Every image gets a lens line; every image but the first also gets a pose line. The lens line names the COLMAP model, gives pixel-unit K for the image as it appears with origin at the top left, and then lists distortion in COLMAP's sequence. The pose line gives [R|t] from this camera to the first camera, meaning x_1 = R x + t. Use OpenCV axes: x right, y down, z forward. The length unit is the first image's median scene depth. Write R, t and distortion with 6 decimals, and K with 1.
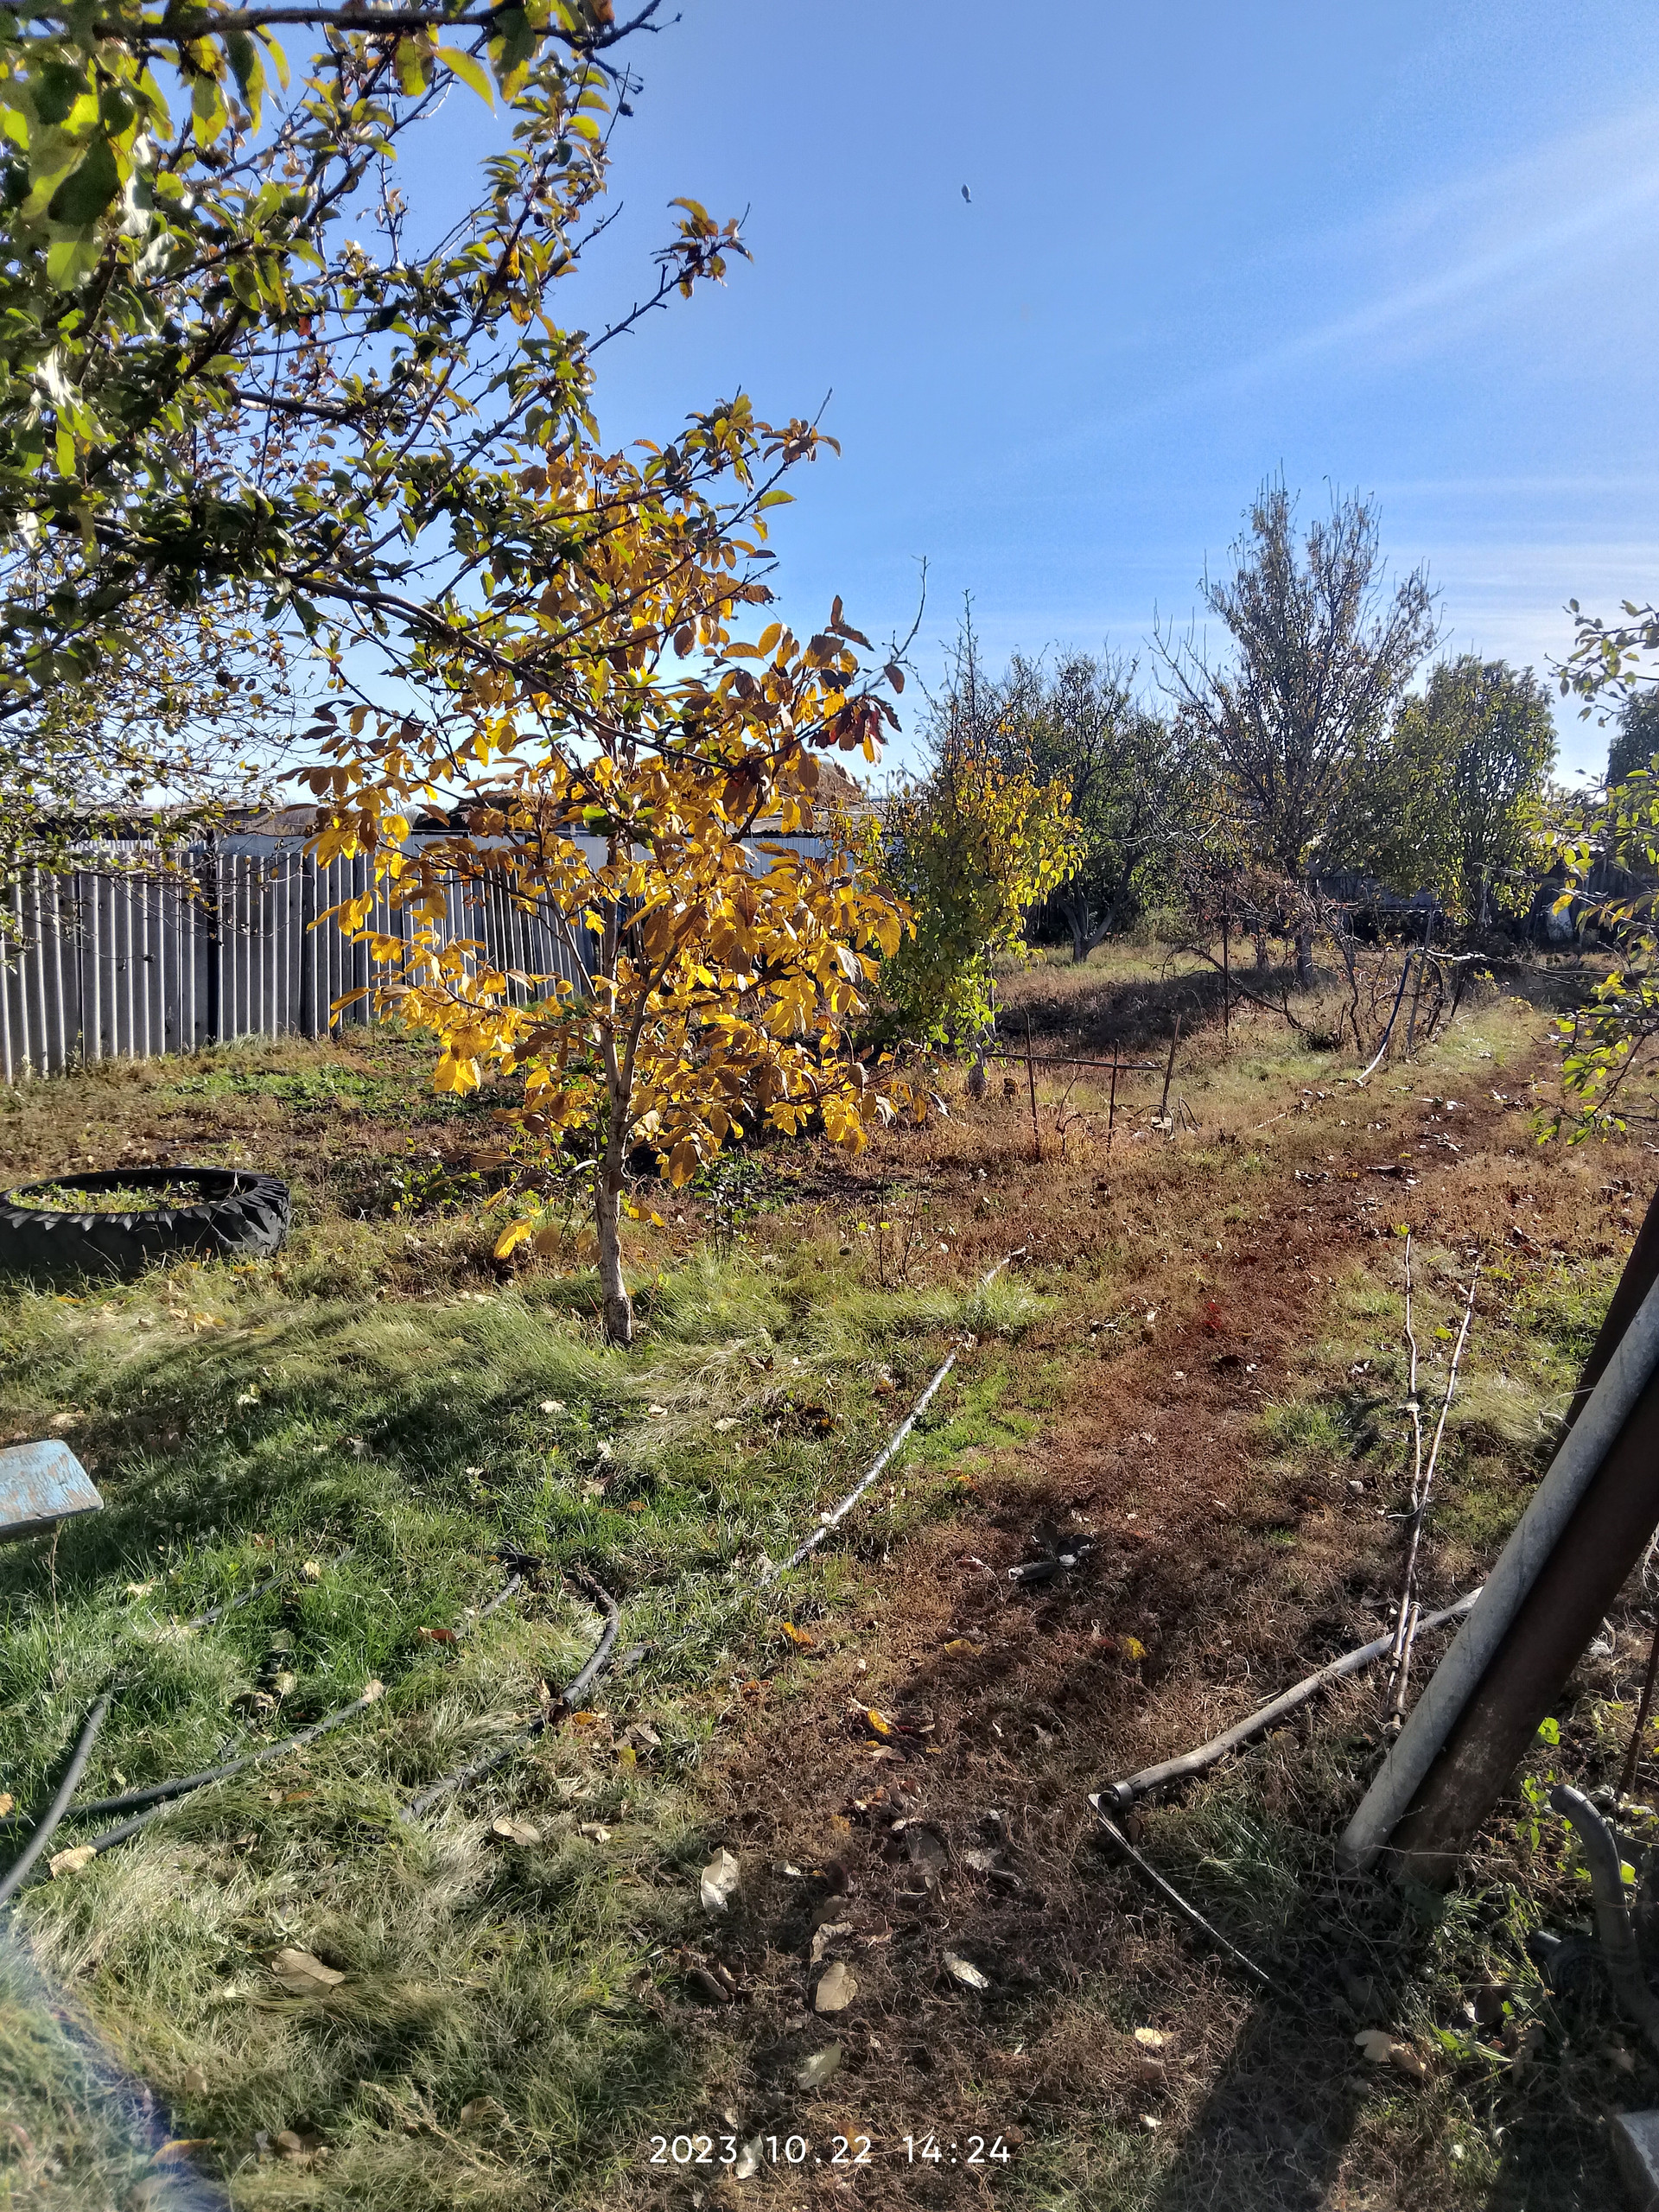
lens RADIAL K [[1646.2, 0, 840.6], [0, 1646.2, 1121.0], [0, 0, 1]] dist [-0.006426, -0.010553]
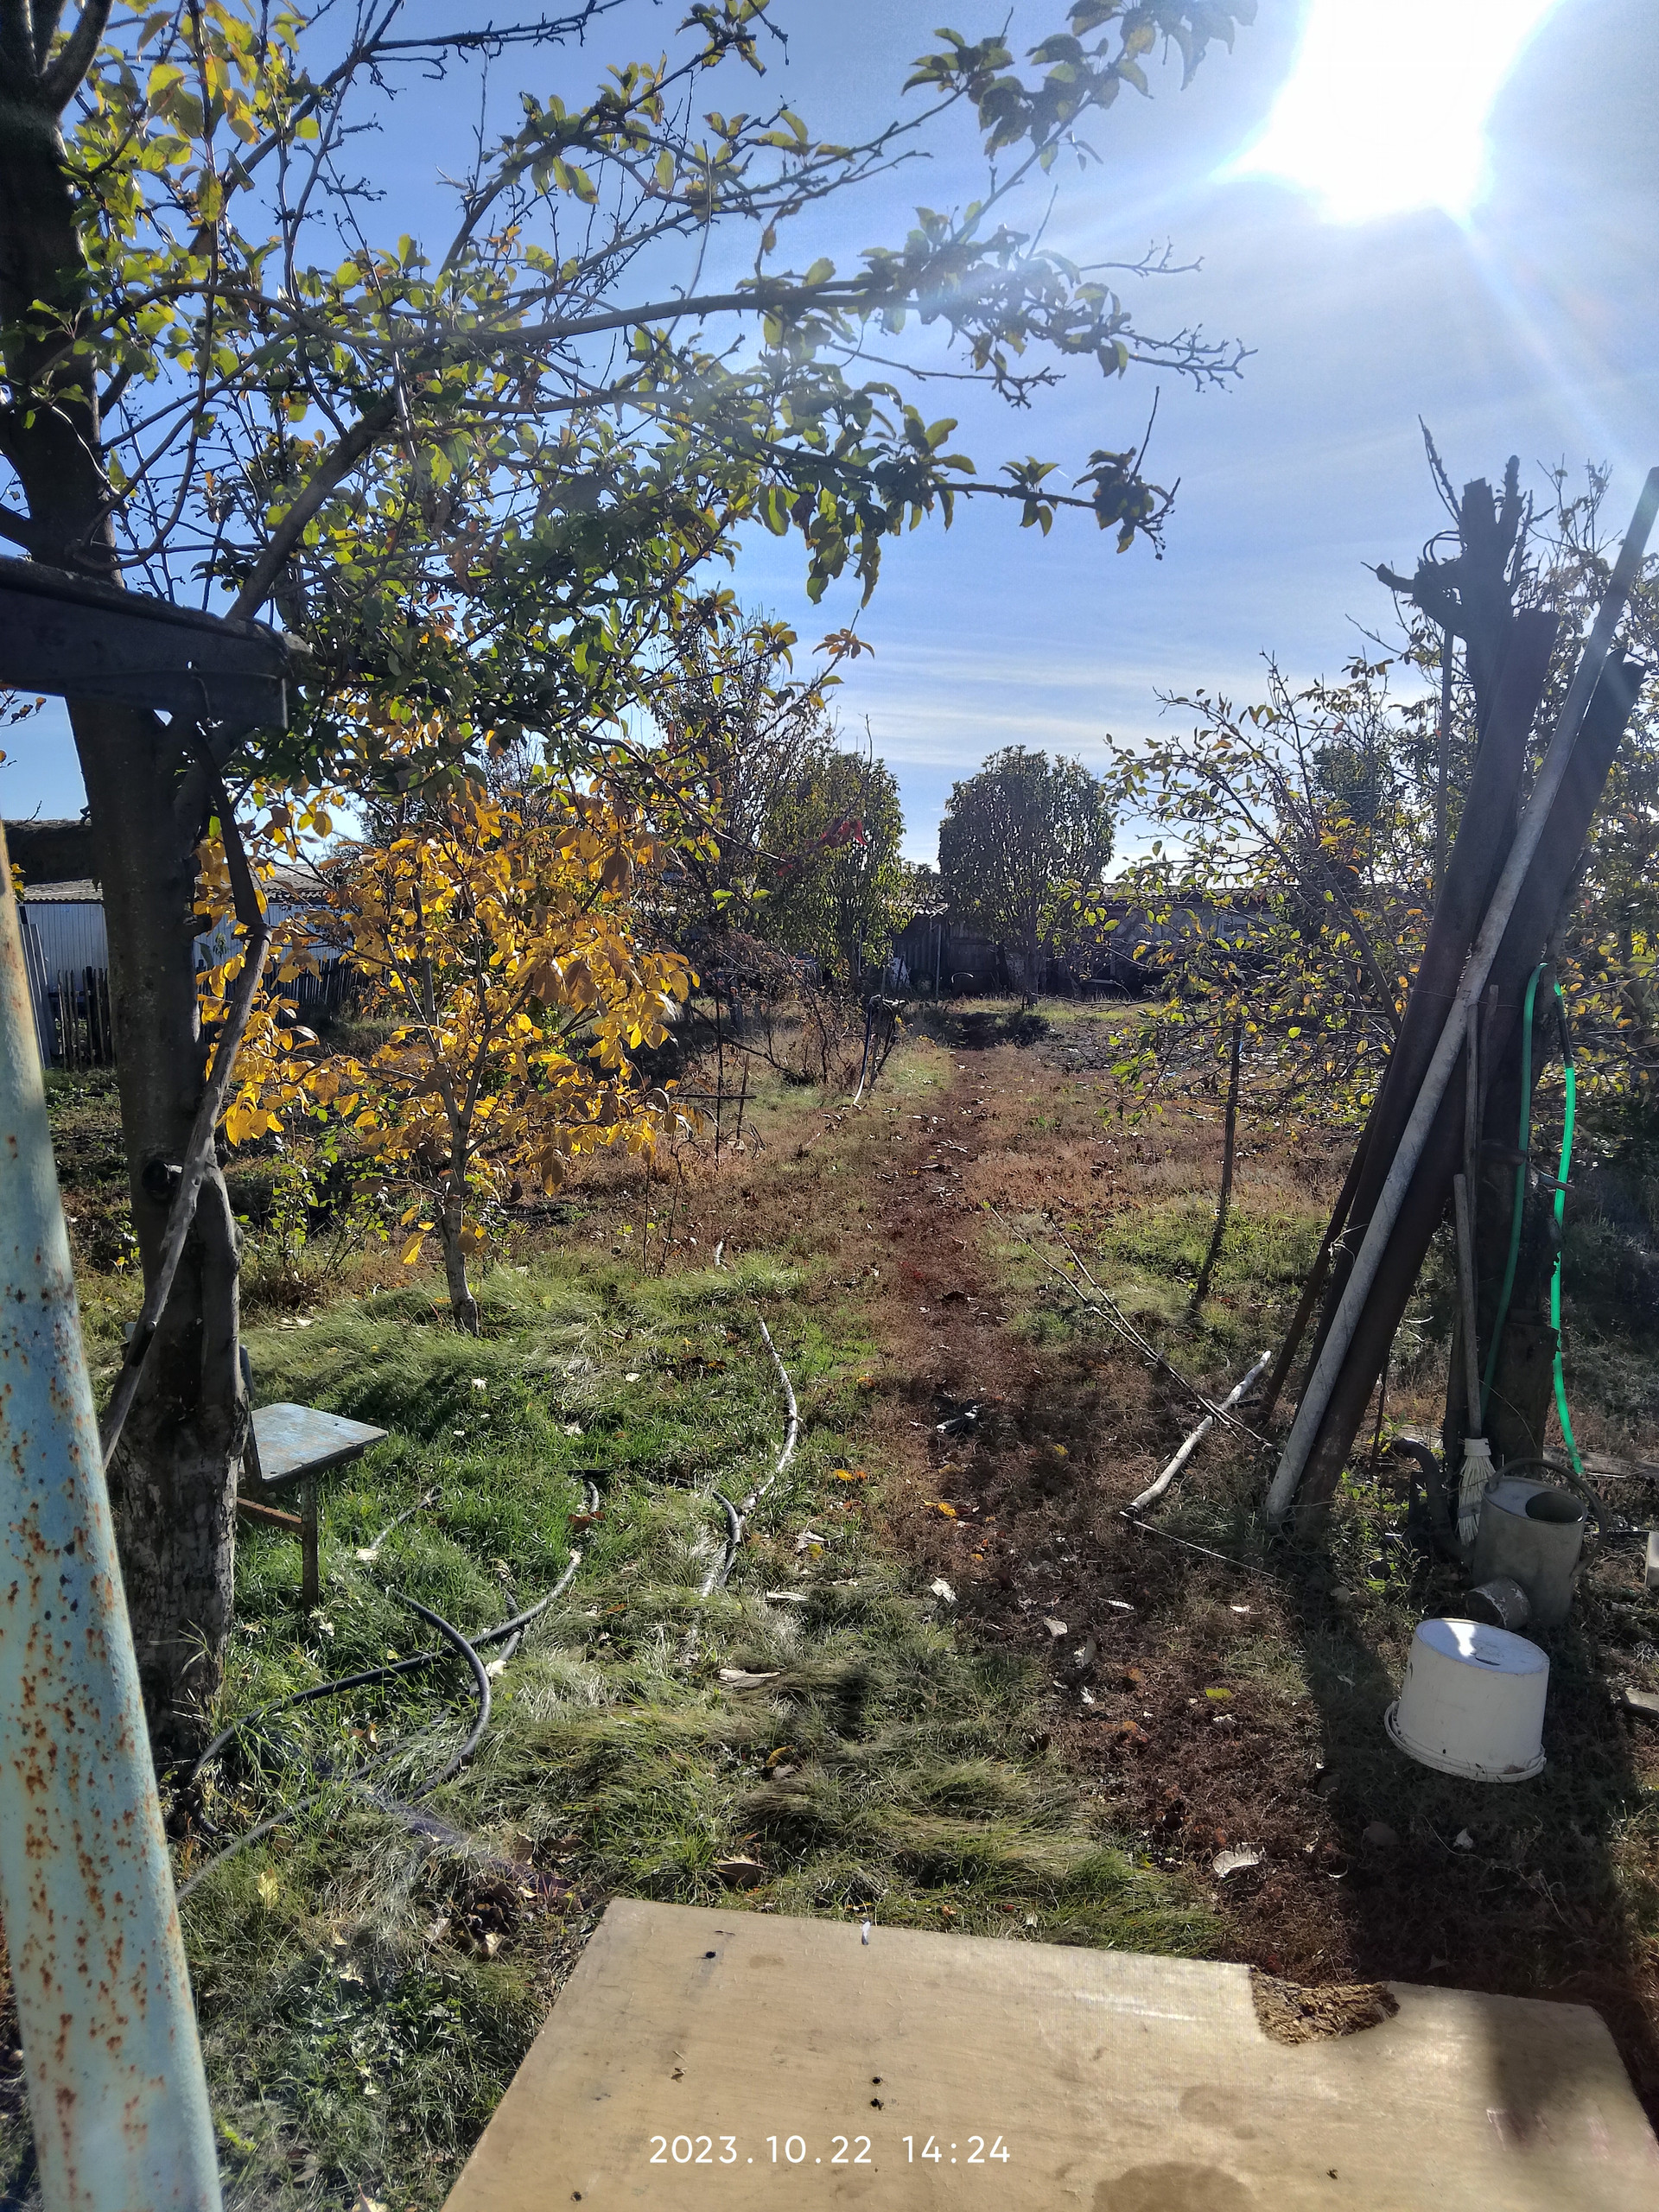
lens RADIAL K [[1598.2, 0, 829.5], [0, 1598.2, 1106.0], [0, 0, 1]] dist [0.086352, -0.001443]
pose [[0.923510, -0.051780, 0.380063, -0.121863], [0.069007, 0.997108, -0.031832, 0.009545], [-0.377316, 0.055624, 0.924413, -0.062088]]
